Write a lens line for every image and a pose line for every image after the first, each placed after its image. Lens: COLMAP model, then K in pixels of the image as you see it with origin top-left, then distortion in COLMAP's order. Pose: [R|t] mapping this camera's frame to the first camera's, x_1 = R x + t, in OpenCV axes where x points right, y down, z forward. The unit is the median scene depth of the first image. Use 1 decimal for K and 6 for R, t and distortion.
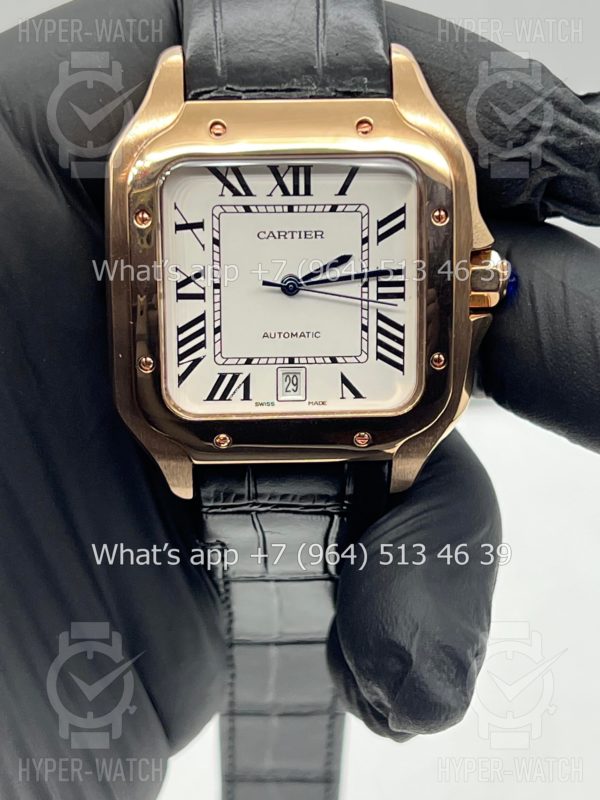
lens RADIAL K [[1888.5, 0, 300.0], [0, 1888.5, 400.0], [0, 0, 1]] dist [0.178193, -0.209709]
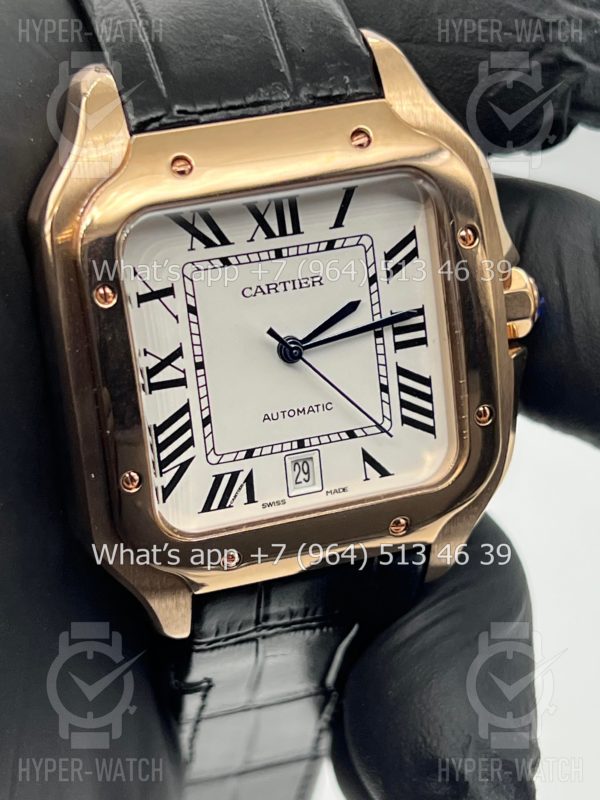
lens RADIAL K [[1888.5, 0, 300.0], [0, 1888.5, 400.0], [0, 0, 1]] dist [0.178193, -0.209709]
pose [[0.962216, -0.159203, 0.220894, -0.176825], [0.158245, 0.987151, 0.022146, -0.056764], [-0.221582, 0.013646, 0.975046, 0.235176]]
